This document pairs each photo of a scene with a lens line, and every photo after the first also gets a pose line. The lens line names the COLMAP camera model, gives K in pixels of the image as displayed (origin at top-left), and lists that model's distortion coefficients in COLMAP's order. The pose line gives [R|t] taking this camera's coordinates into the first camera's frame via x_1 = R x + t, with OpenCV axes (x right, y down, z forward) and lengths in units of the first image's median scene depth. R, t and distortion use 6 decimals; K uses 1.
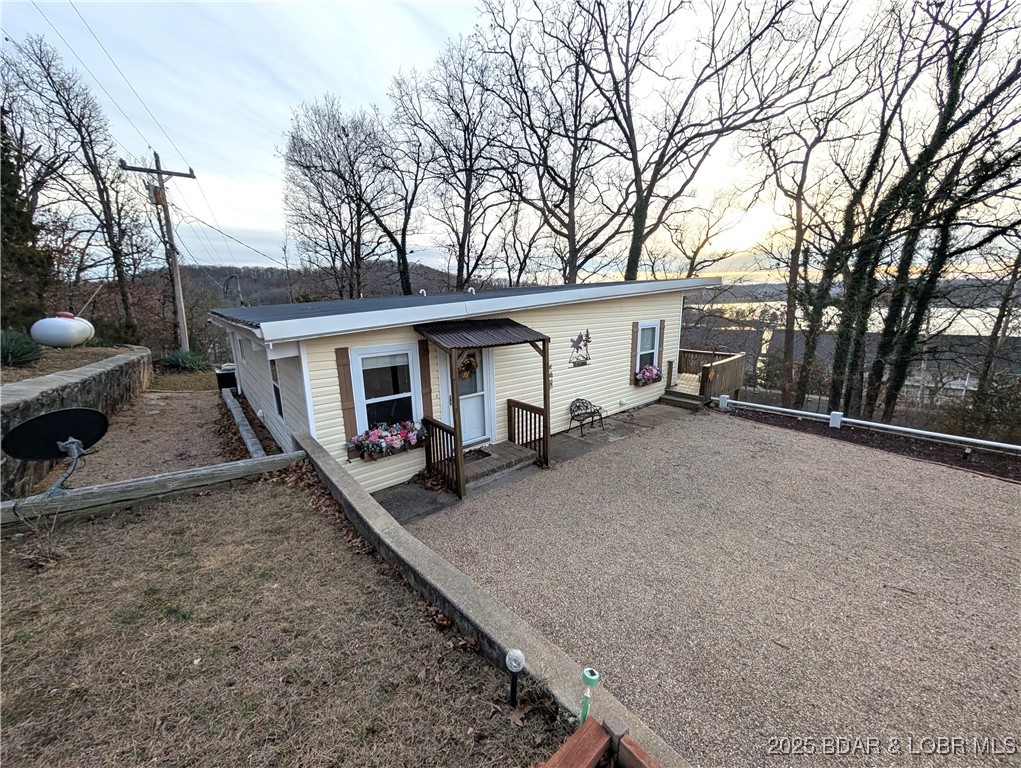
lens RADIAL K [[383.8, 0, 512.3], [0, 383.8, 385.2], [0, 0, 1]] dist [0.000107, -0.000076]
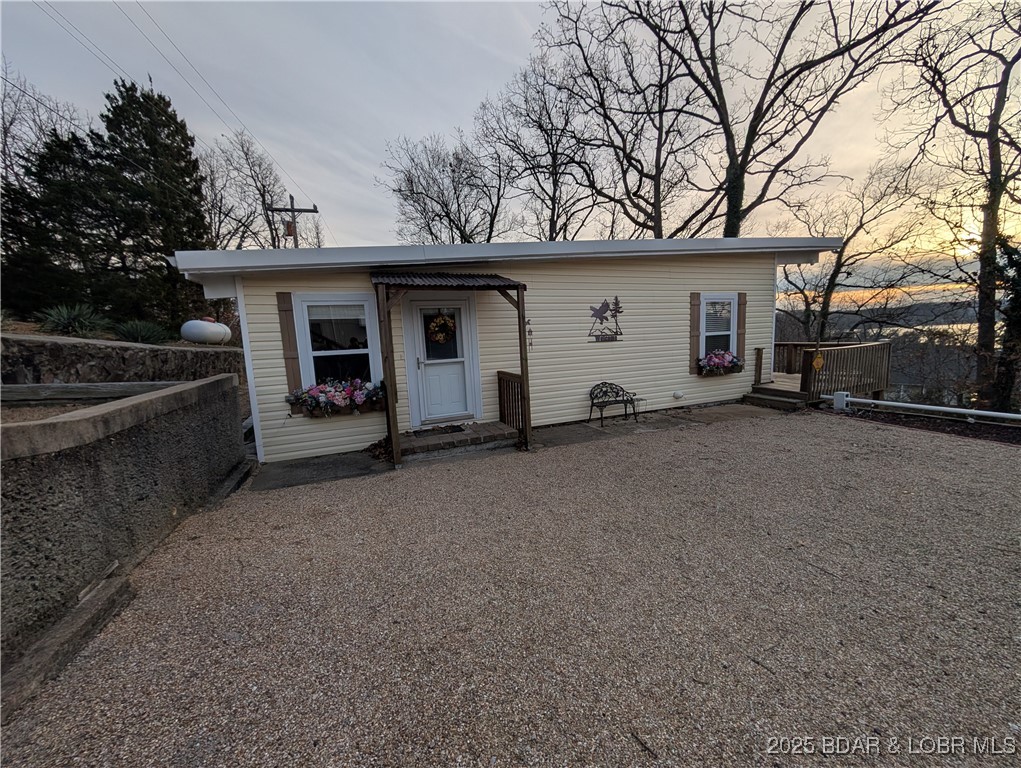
lens RADIAL K [[382.0, 0, 513.4], [0, 382.0, 384.8], [0, 0, 1]] dist [-0.000688, -0.000046]
pose [[0.949929, 0.015308, -0.312092, 0.239582], [-0.040263, 0.996469, -0.073674, 0.107392], [0.309862, 0.082551, 0.947191, 0.177662]]
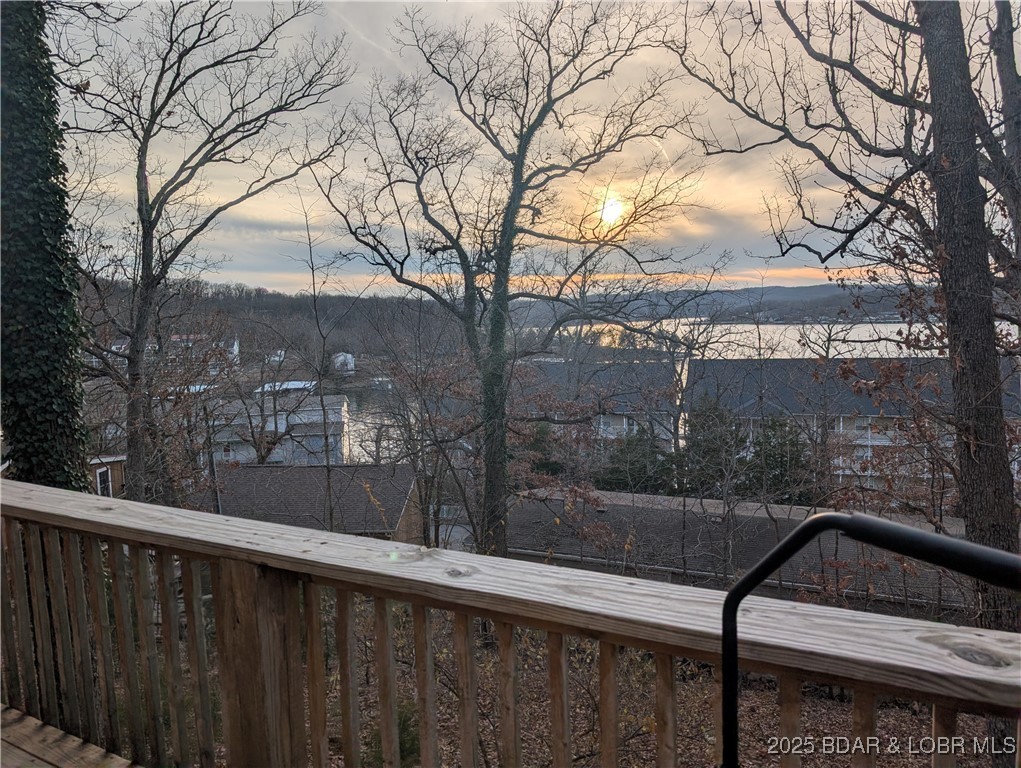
lens RADIAL K [[728.8, 0, 505.4], [0, 728.8, 388.5], [0, 0, 1]] dist [-0.001257, -0.002395]
pose [[0.931559, -0.047760, 0.360439, 0.681336], [0.093441, 0.989486, -0.110390, -0.162050], [-0.351377, 0.136514, 0.926228, 1.363535]]
